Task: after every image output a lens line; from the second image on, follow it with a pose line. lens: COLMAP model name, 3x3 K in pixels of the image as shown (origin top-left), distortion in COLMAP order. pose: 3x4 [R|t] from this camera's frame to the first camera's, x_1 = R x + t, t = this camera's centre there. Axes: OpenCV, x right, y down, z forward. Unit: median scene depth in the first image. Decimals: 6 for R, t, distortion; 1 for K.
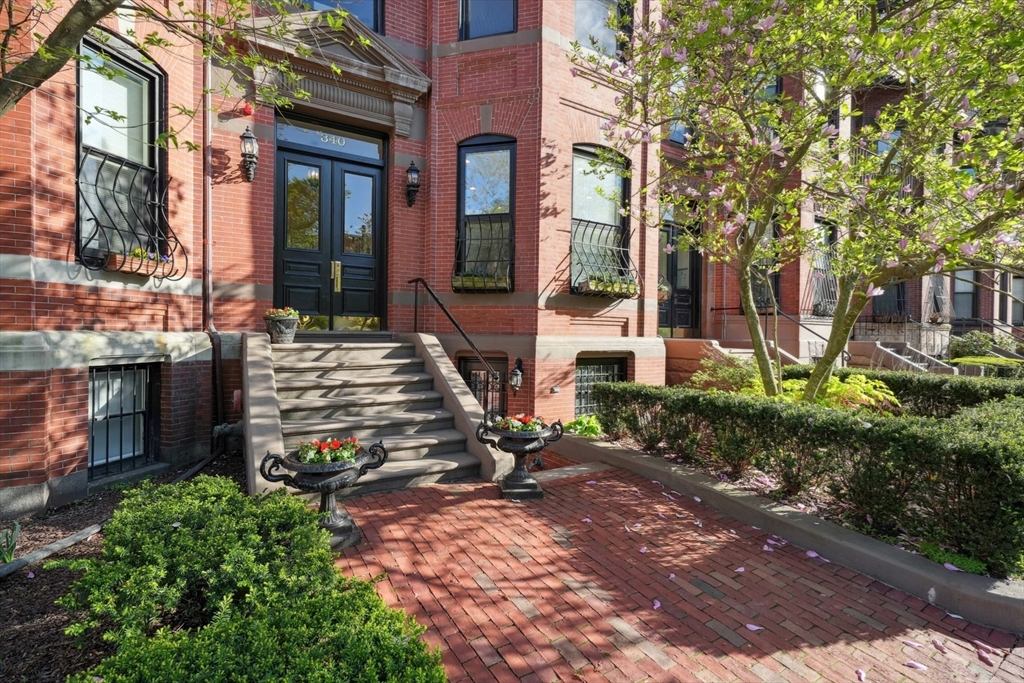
lens RADIAL K [[460.5, 0, 511.6], [0, 460.5, 358.0], [0, 0, 1]] dist [-0.000606, -0.000158]
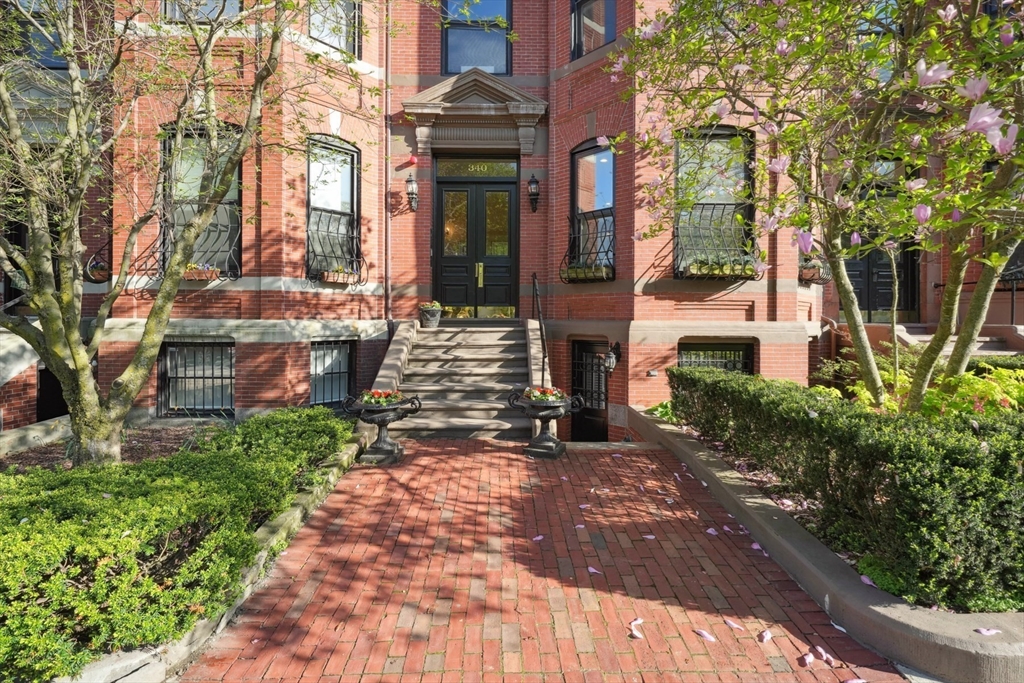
lens RADIAL K [[449.9, 0, 508.3], [0, 449.9, 340.2], [0, 0, 1]] dist [0.000551, -0.000401]
pose [[0.869530, 0.013164, -0.493704, 0.418305], [-0.018450, 0.999813, -0.005836, 0.009563], [0.493535, 0.014184, 0.869611, -0.043053]]
